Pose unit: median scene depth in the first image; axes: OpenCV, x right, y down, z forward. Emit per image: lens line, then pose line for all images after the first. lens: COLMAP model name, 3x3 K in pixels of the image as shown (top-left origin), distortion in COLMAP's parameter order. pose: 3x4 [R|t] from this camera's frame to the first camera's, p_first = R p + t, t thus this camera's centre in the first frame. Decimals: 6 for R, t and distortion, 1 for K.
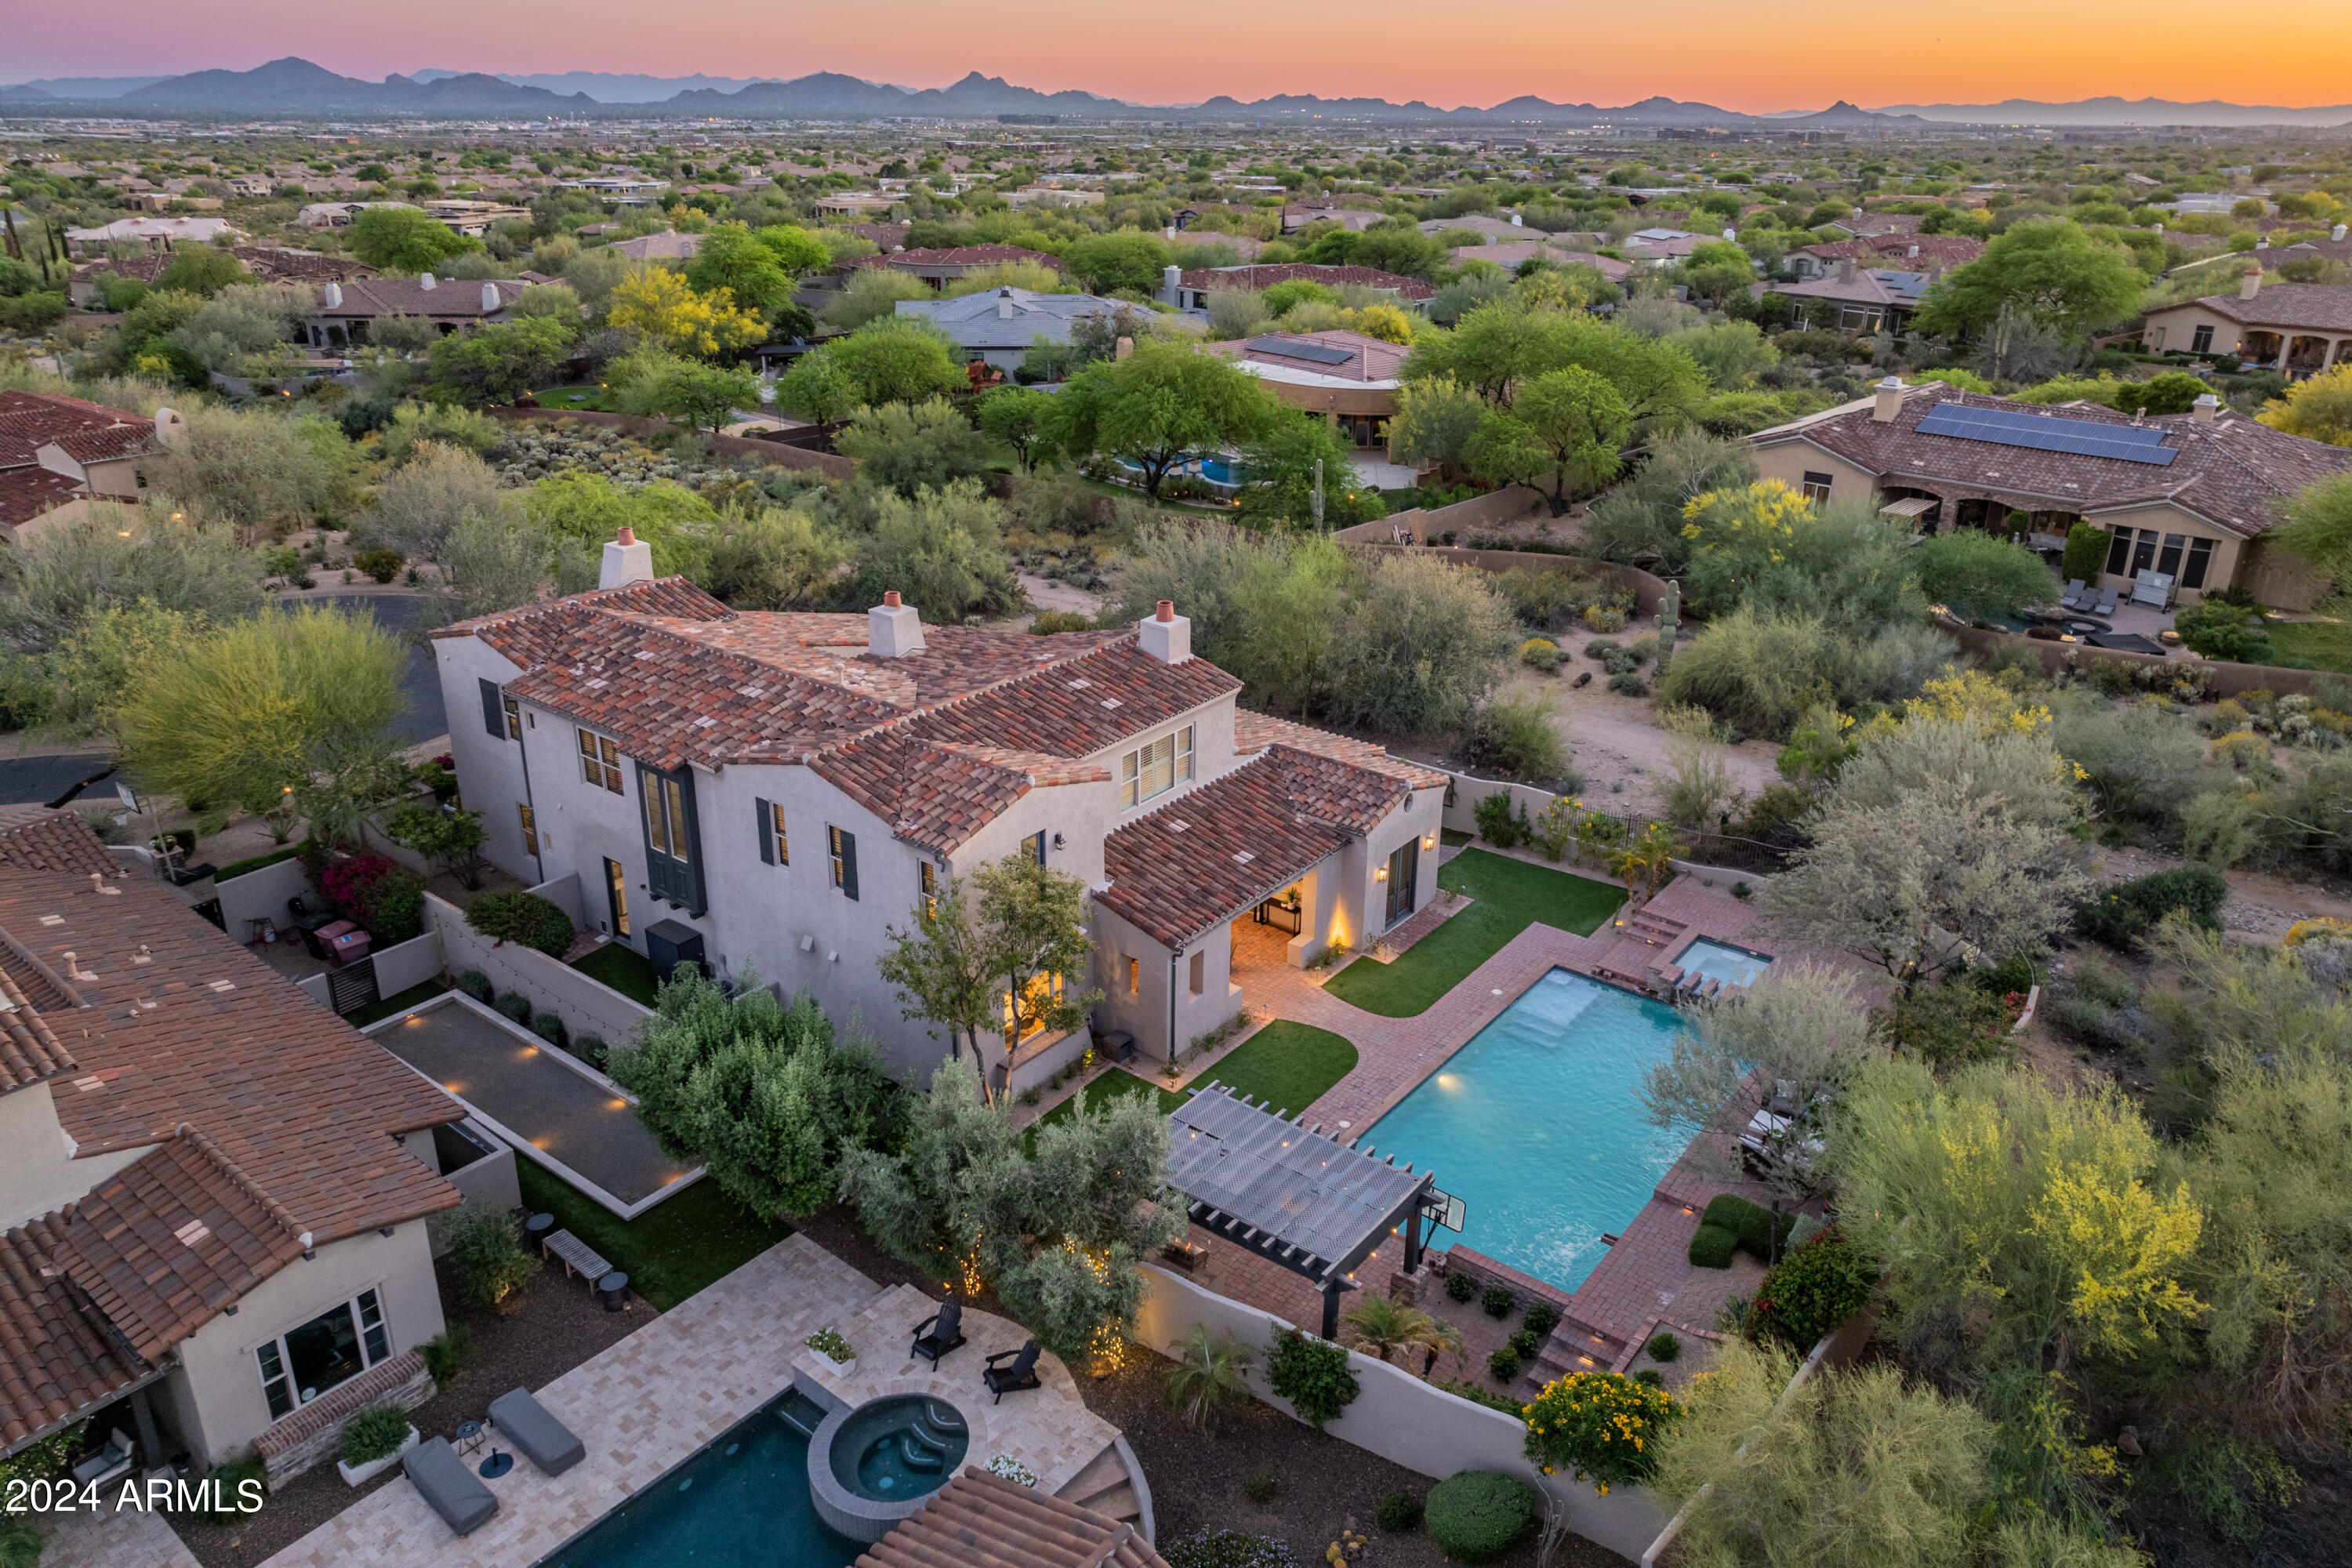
lens RADIAL K [[1629.6, 0, 1180.2], [0, 1629.6, 799.5], [0, 0, 1]] dist [-0.025940, 0.029079]
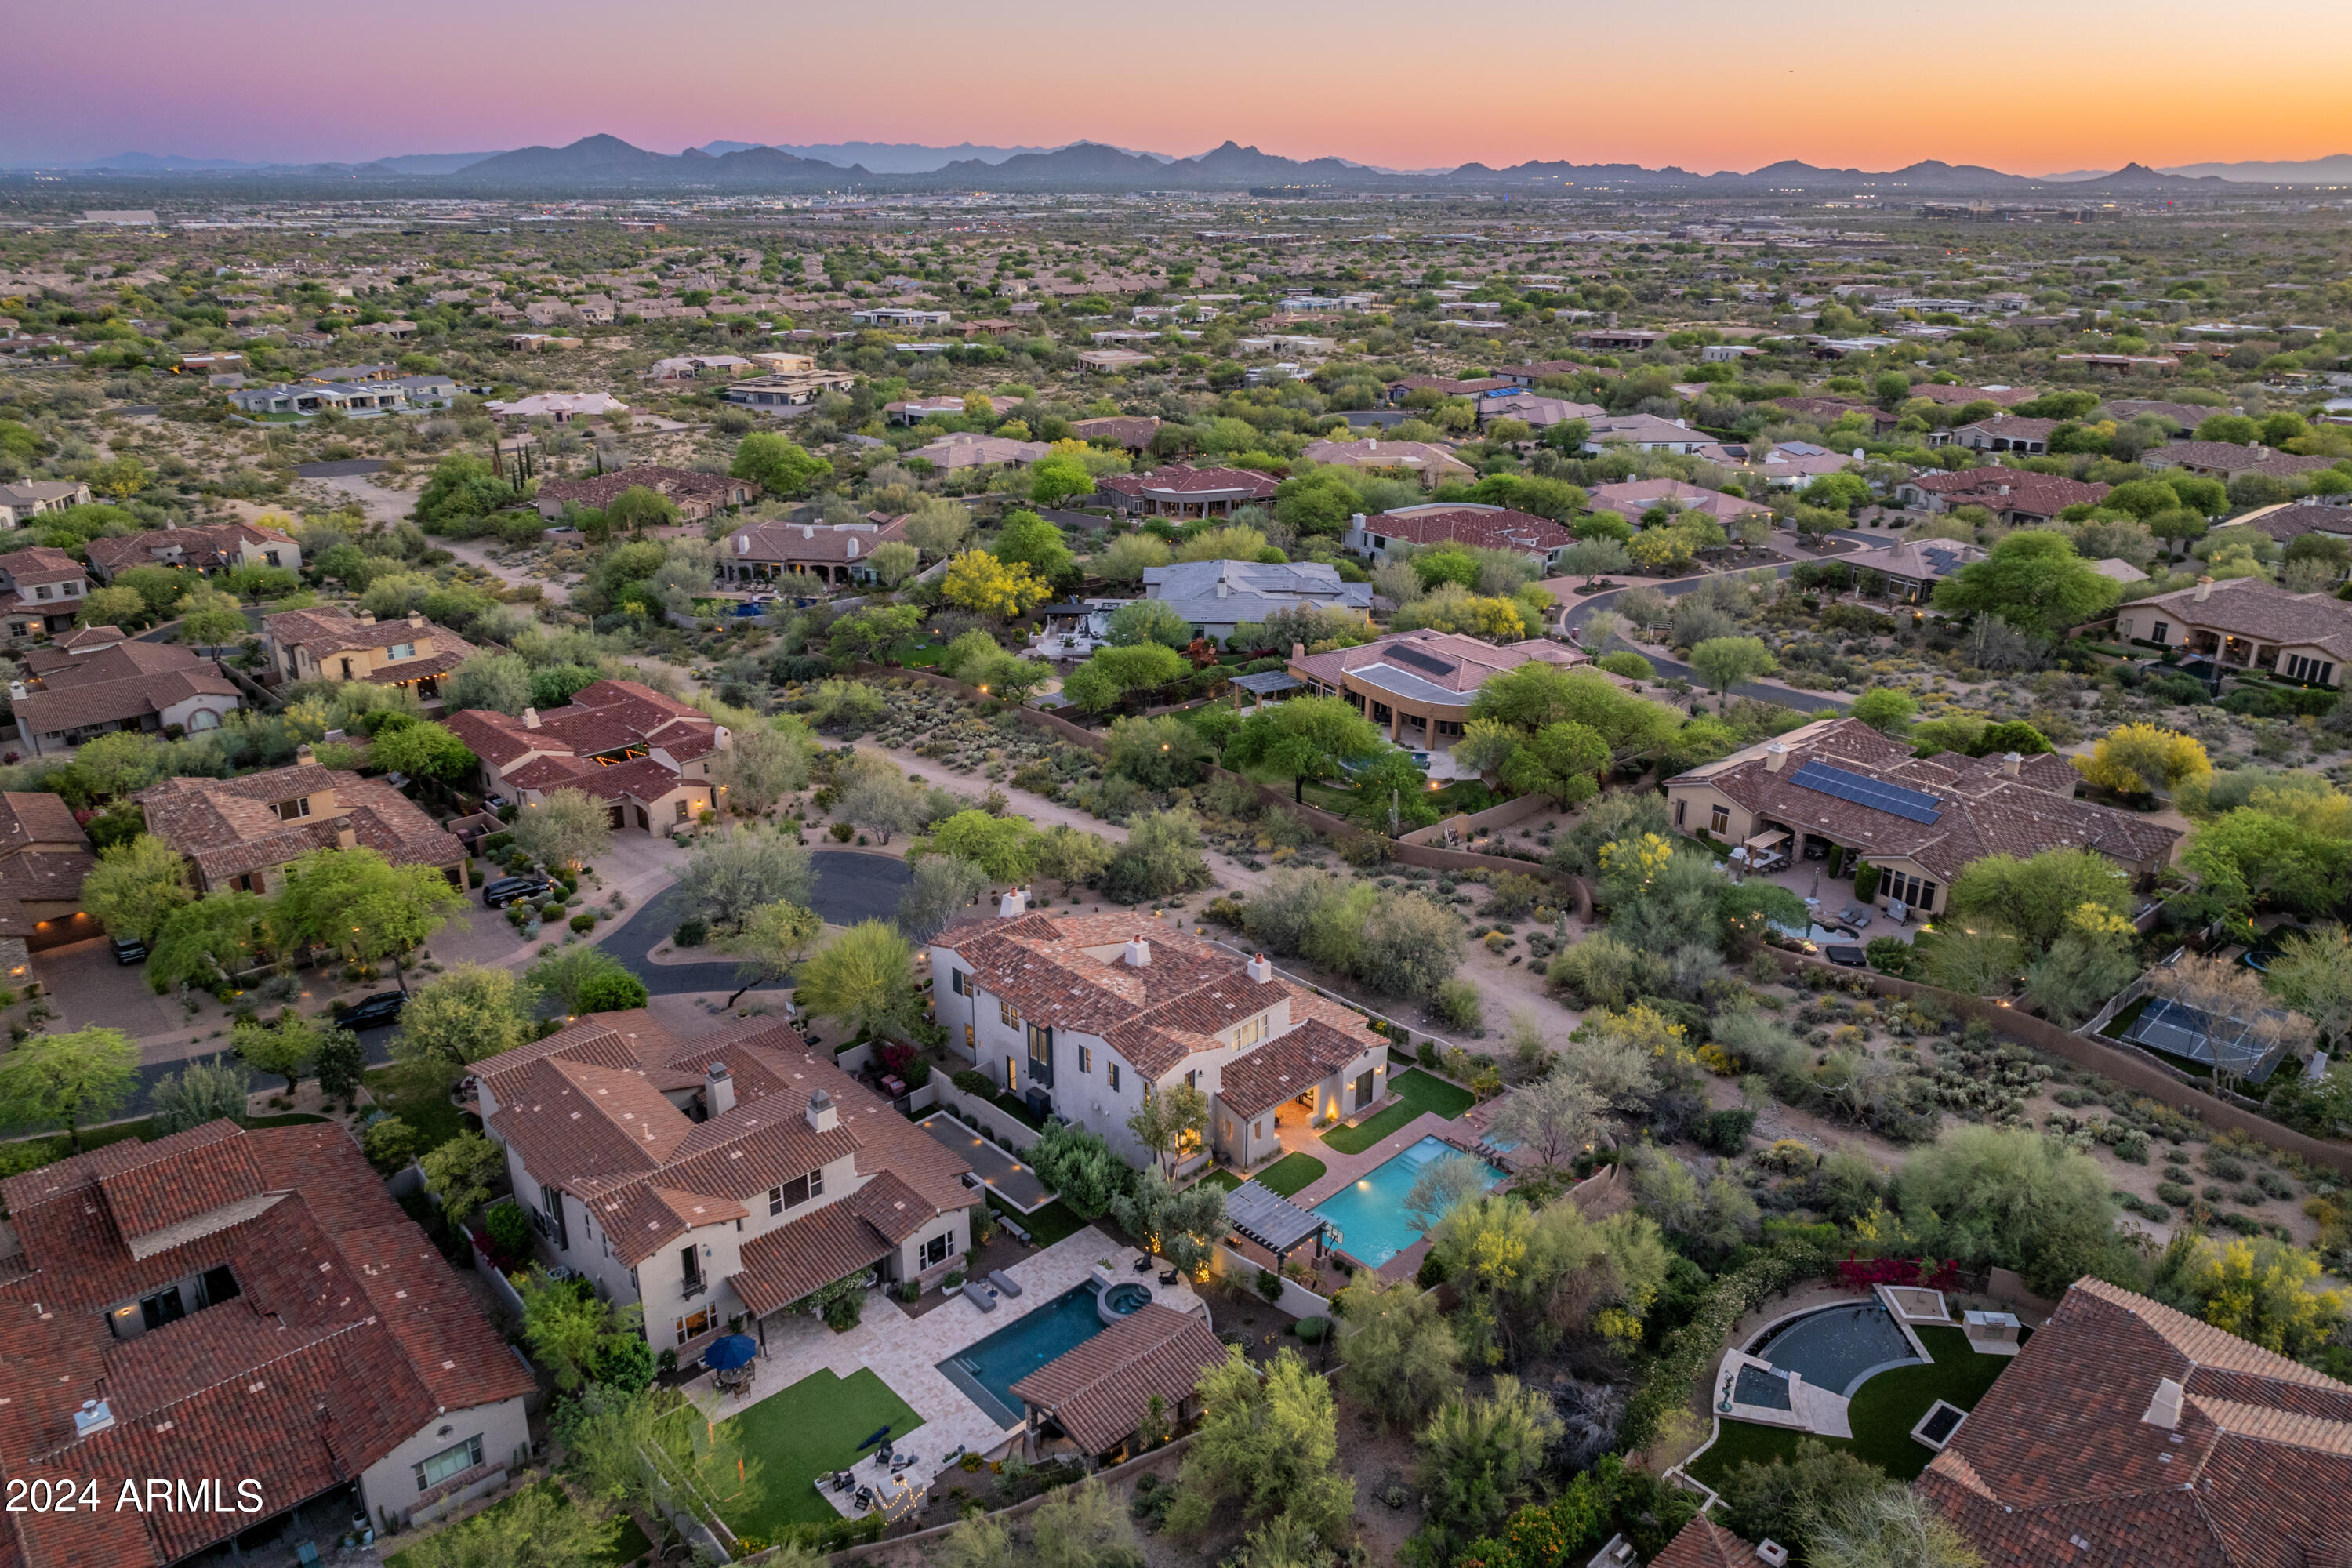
lens RADIAL K [[1603.8, 0, 1140.0], [0, 1603.8, 789.8], [0, 0, 1]] dist [-0.002956, -0.002819]
pose [[0.985953, 0.038308, -0.162573, 0.192718], [-0.045319, 0.998186, -0.039634, -0.274619], [0.160760, 0.046445, 0.985900, -1.289136]]
